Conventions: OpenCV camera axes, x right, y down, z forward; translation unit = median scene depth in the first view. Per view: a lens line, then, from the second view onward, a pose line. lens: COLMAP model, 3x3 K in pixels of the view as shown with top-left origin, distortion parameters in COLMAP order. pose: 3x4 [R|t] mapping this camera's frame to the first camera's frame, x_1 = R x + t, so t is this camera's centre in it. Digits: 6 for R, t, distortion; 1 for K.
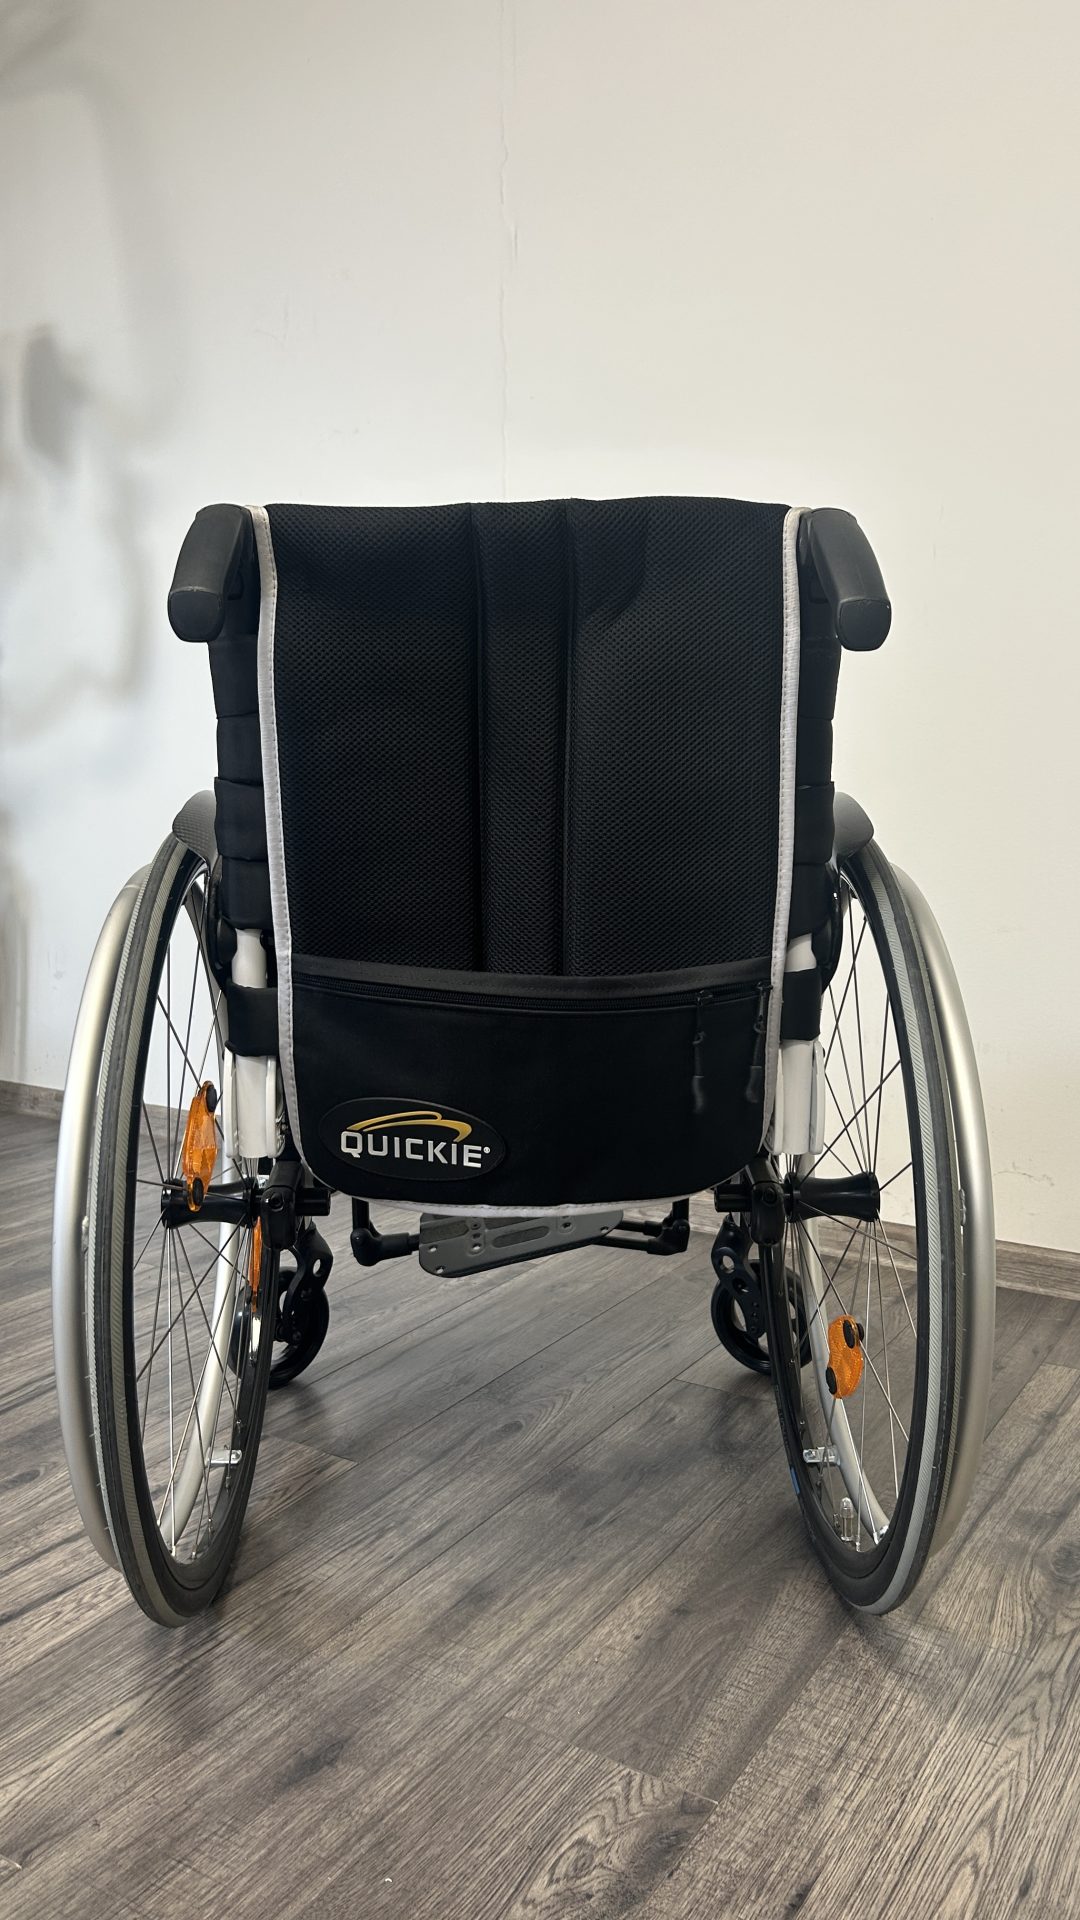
lens RADIAL K [[1465.4, 0, 553.3], [0, 1465.4, 961.6], [0, 0, 1]] dist [0.027928, -0.027286]
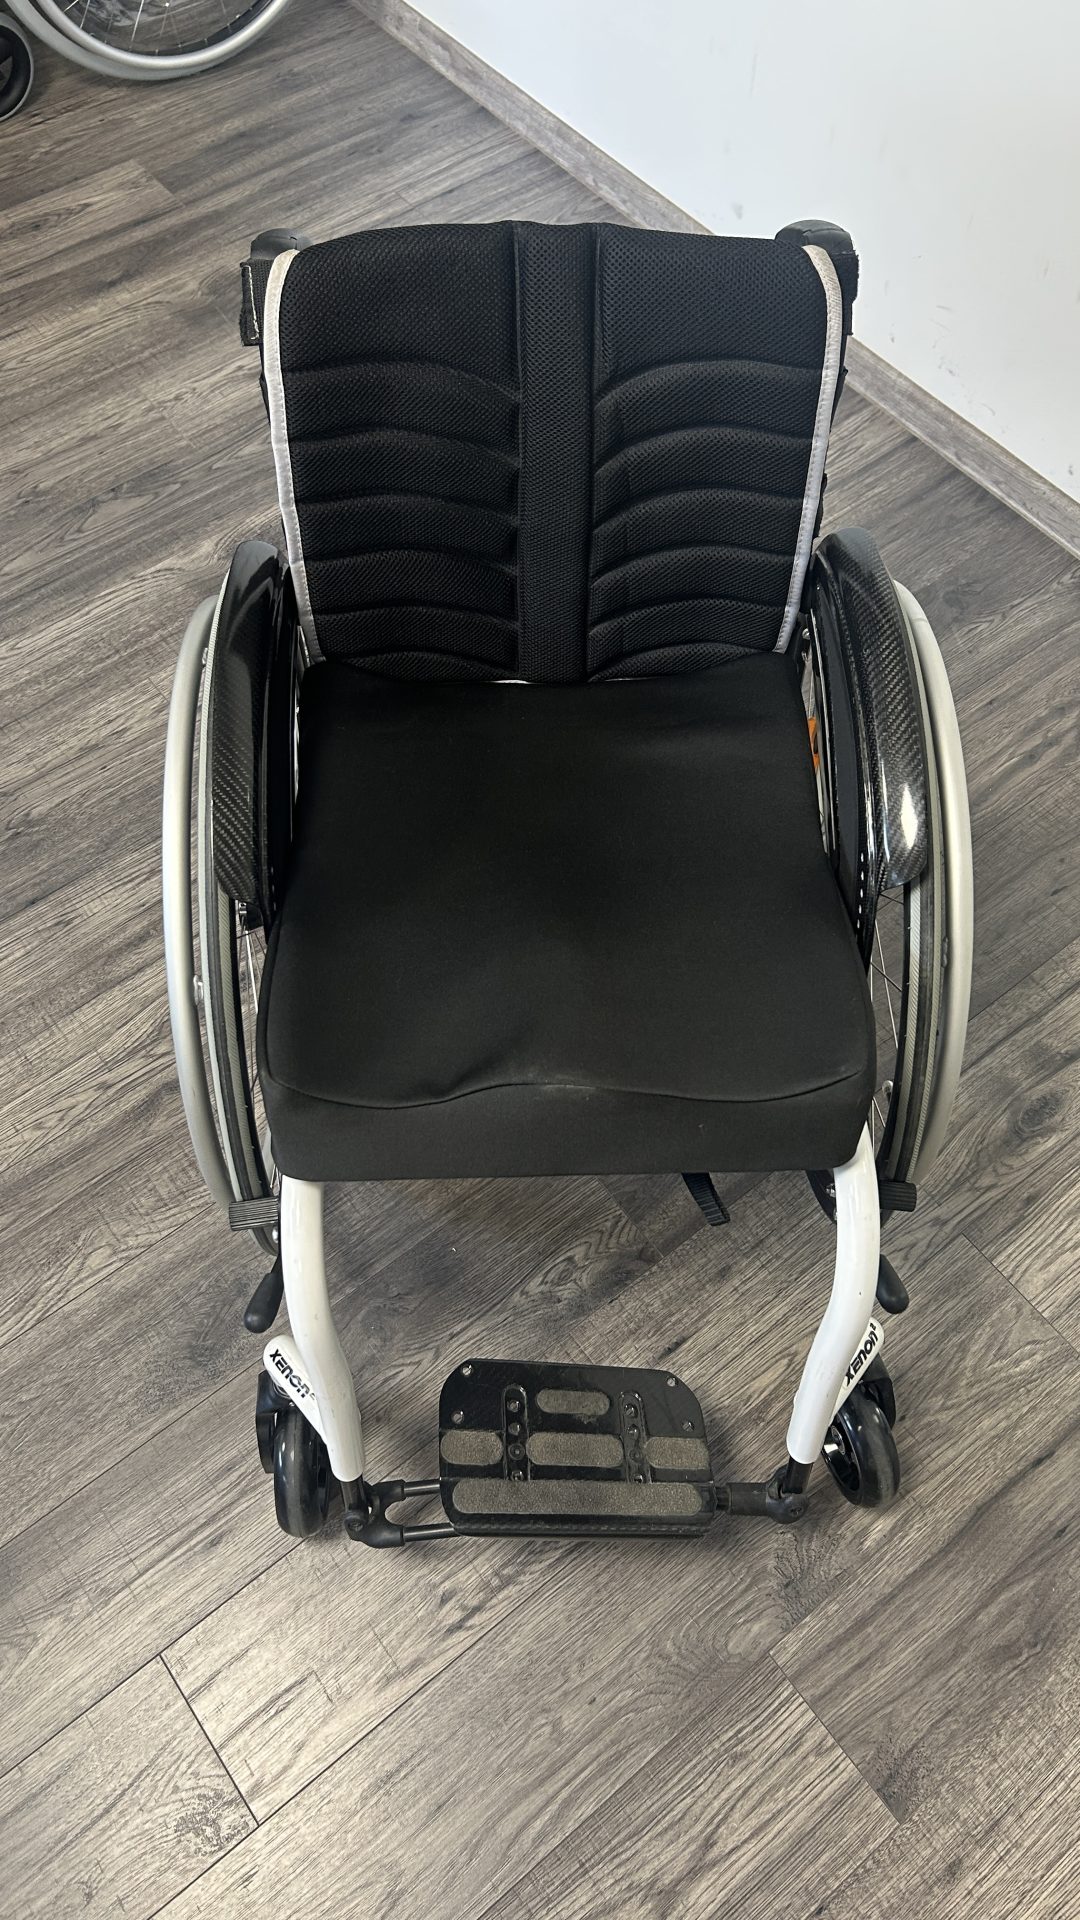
lens RADIAL K [[1465.4, 0, 541.2], [0, 1465.4, 962.4], [0, 0, 1]] dist [0.027928, -0.027286]
pose [[0.938074, 0.301281, -0.171017, 0.148068], [-0.045589, 0.596710, 0.801161, -0.803933], [0.343422, -0.743752, 0.573493, 0.259782]]
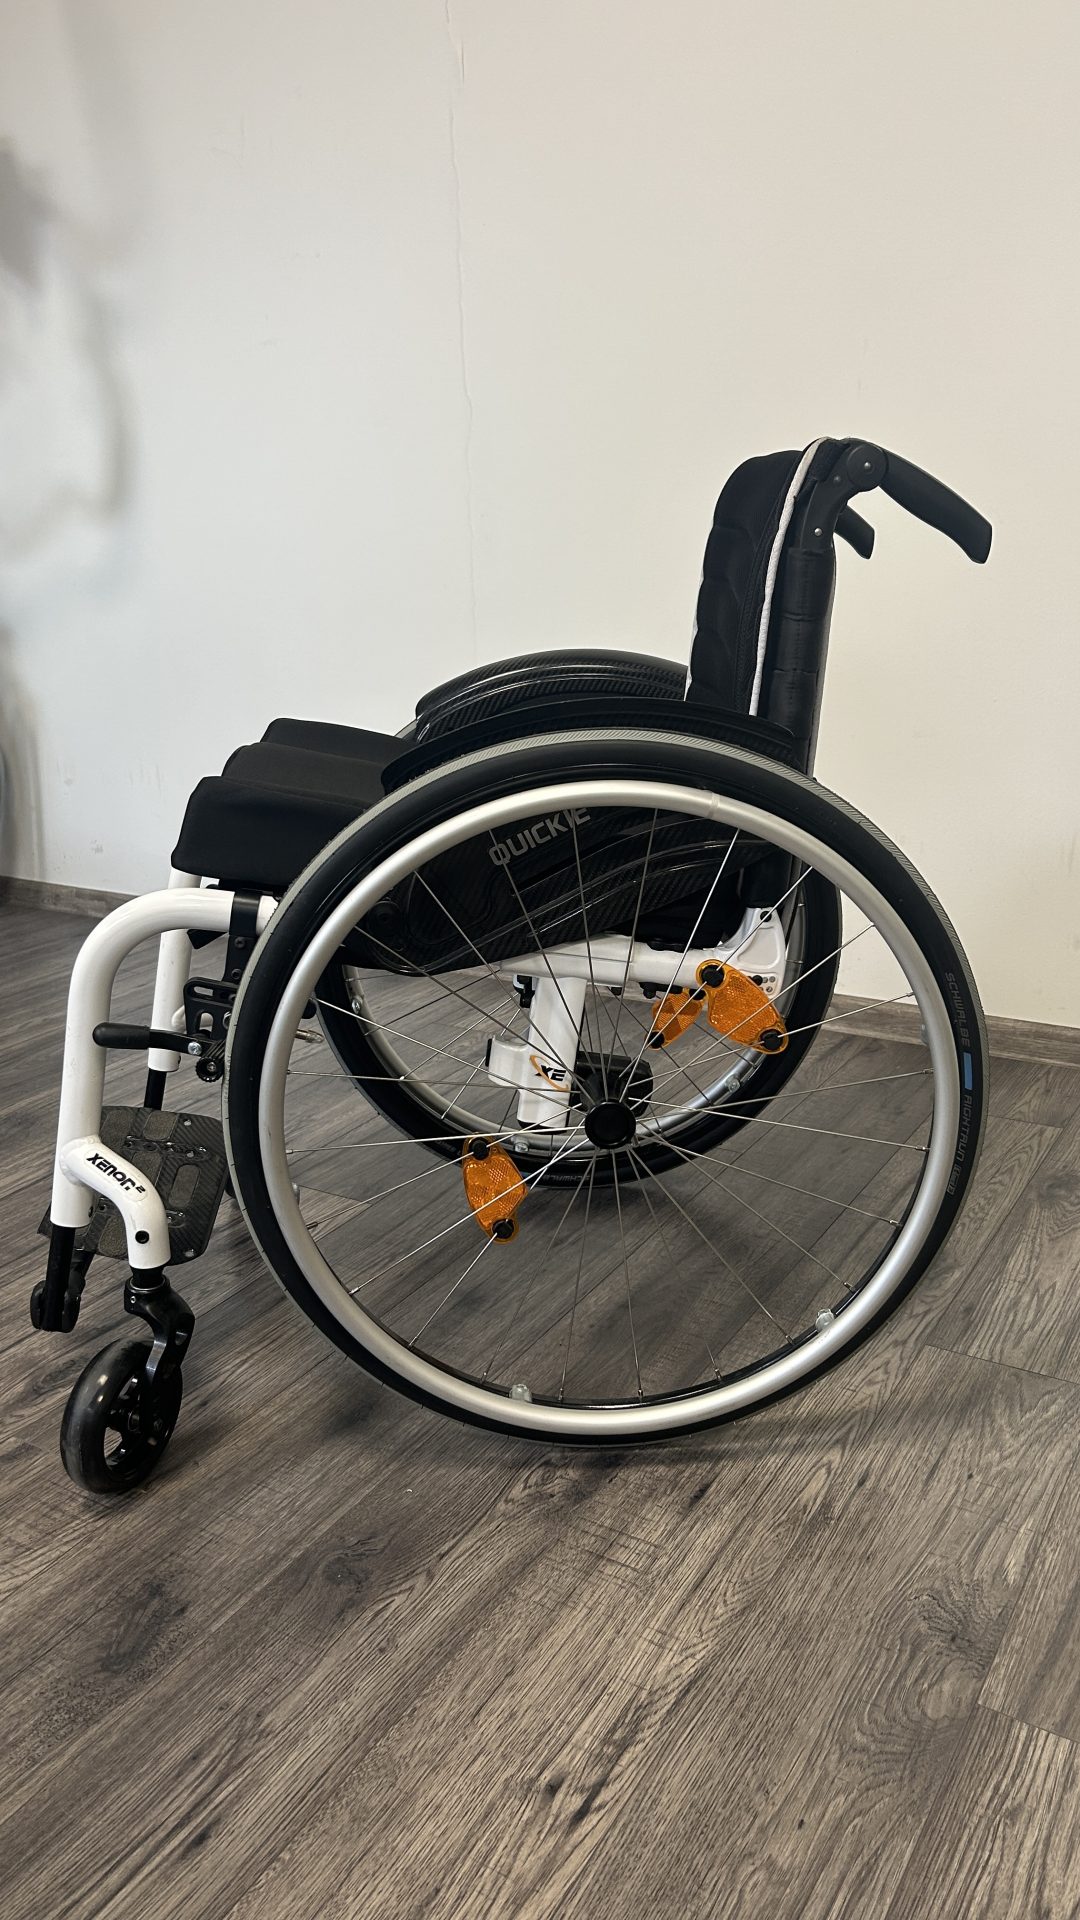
lens RADIAL K [[1465.4, 0, 552.2], [0, 1465.4, 957.2], [0, 0, 1]] dist [0.027928, -0.027286]
pose [[0.999515, -0.030916, 0.003679, 0.029262], [0.029881, 0.985752, 0.165527, -0.088771], [-0.008744, -0.165337, 0.986198, -0.251432]]
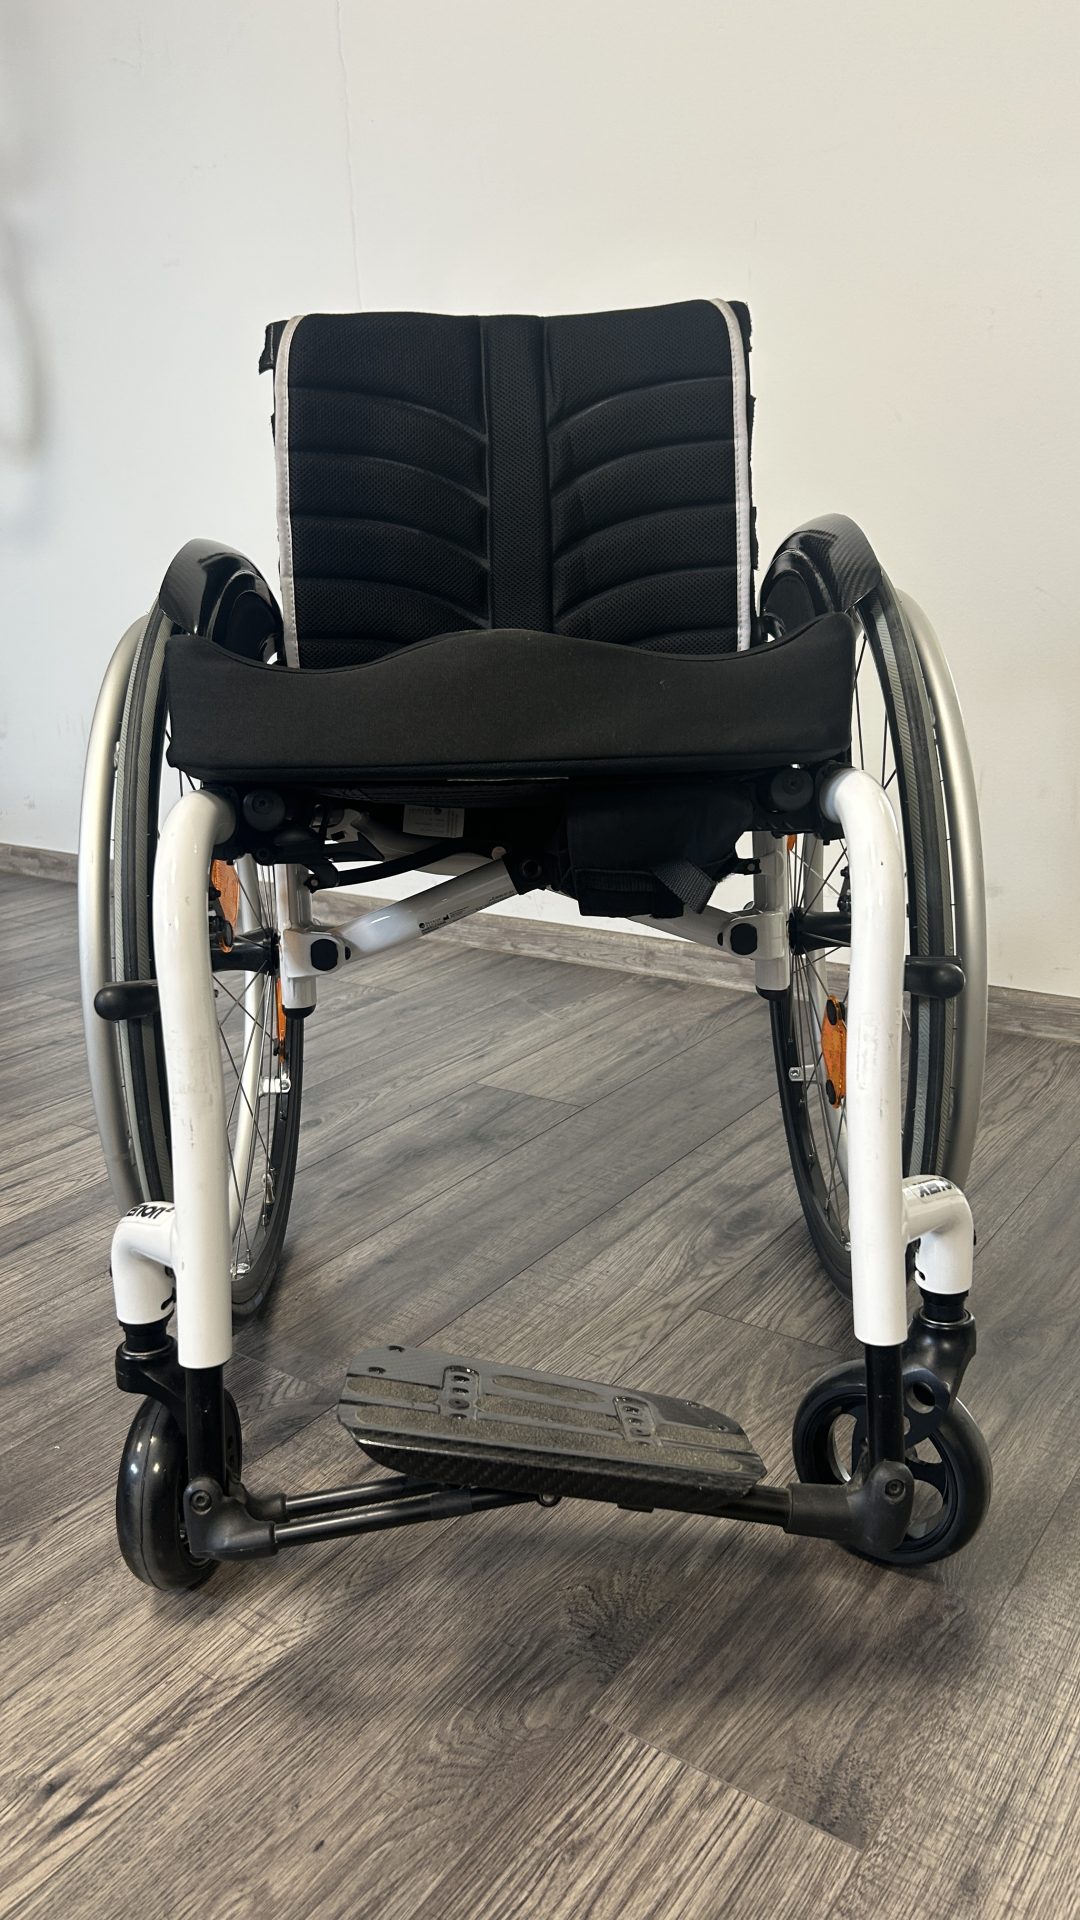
lens RADIAL K [[1465.4, 0, 547.2], [0, 1465.4, 966.3], [0, 0, 1]] dist [0.027928, -0.027286]
pose [[0.997635, -0.017448, -0.066483, 0.331827], [0.028306, 0.985708, 0.166066, 0.022879], [0.062635, -0.167555, 0.983871, -0.110013]]
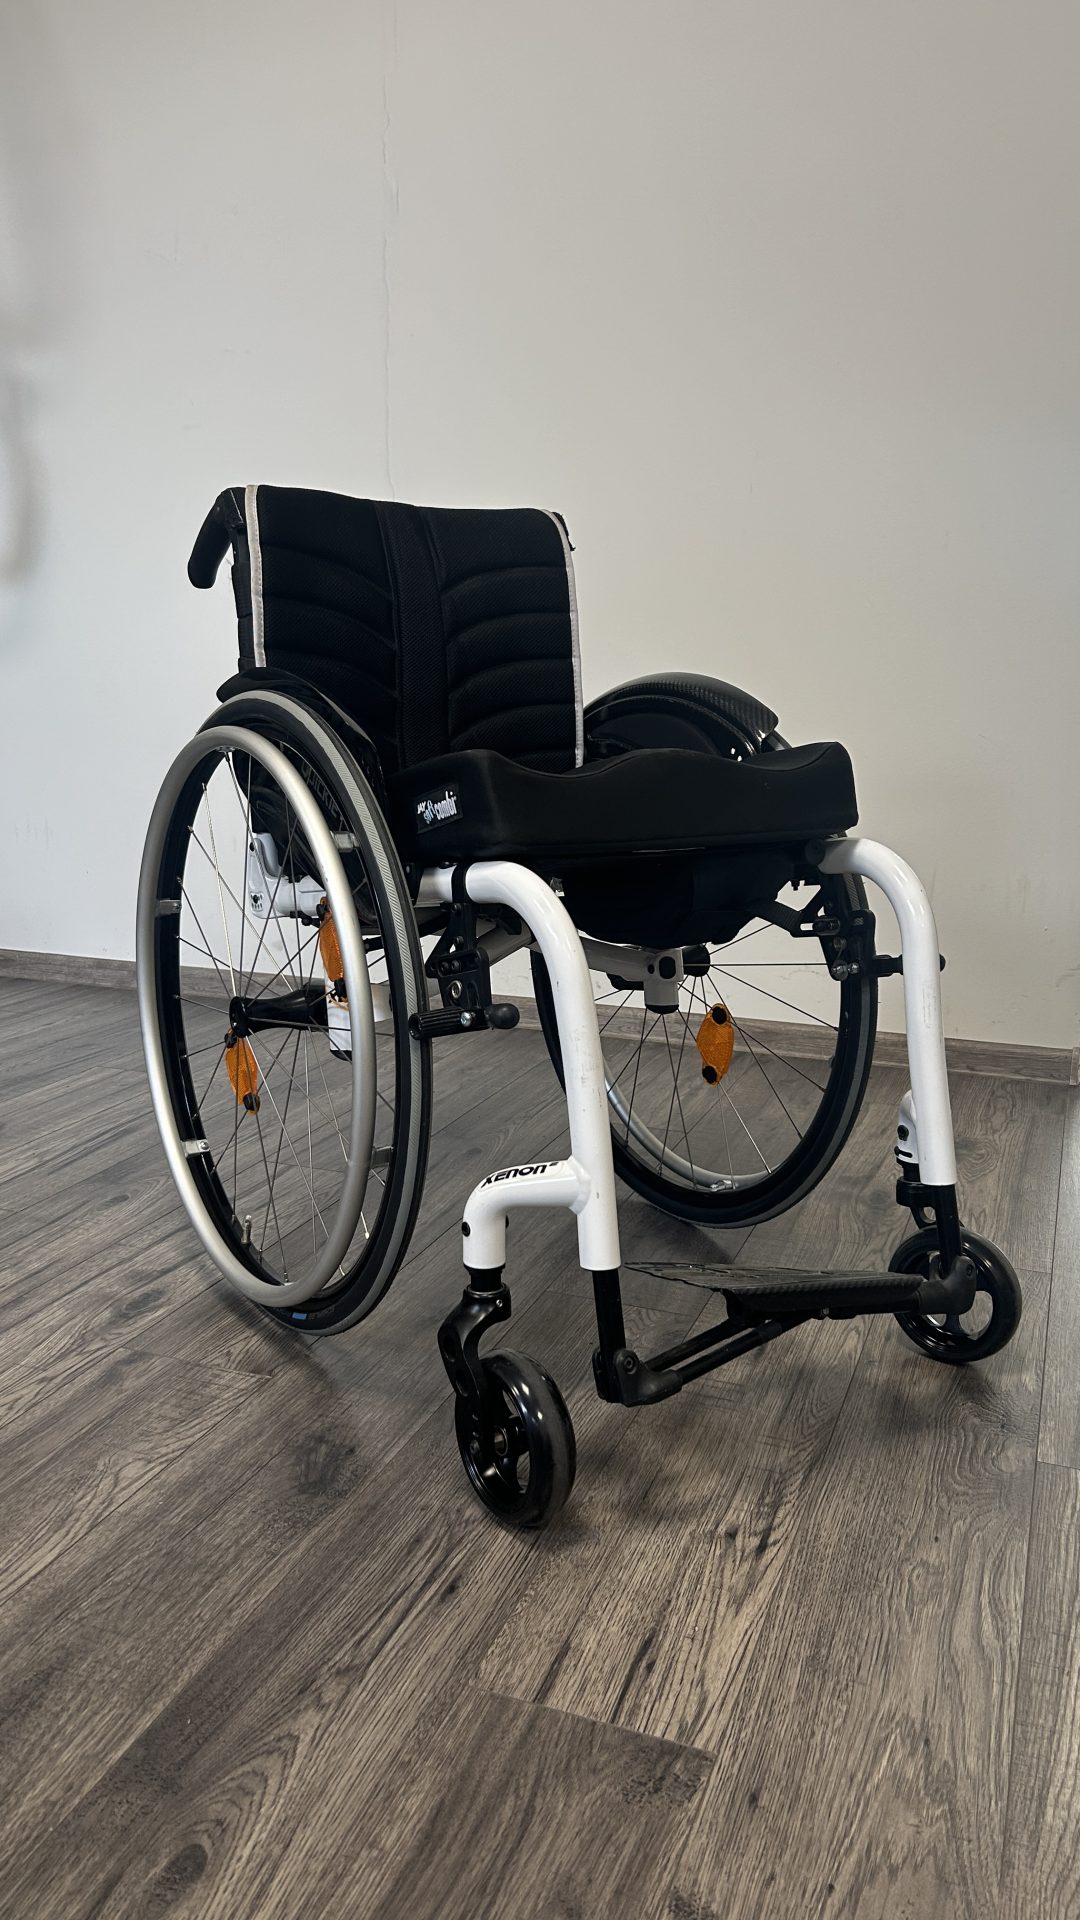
lens RADIAL K [[1465.4, 0, 550.4], [0, 1465.4, 948.9], [0, 0, 1]] dist [0.027928, -0.027286]
pose [[0.980152, -0.022307, 0.196988, -0.315124], [0.009159, 0.997684, 0.067406, 0.061200], [-0.198036, -0.064264, 0.978086, -0.444377]]
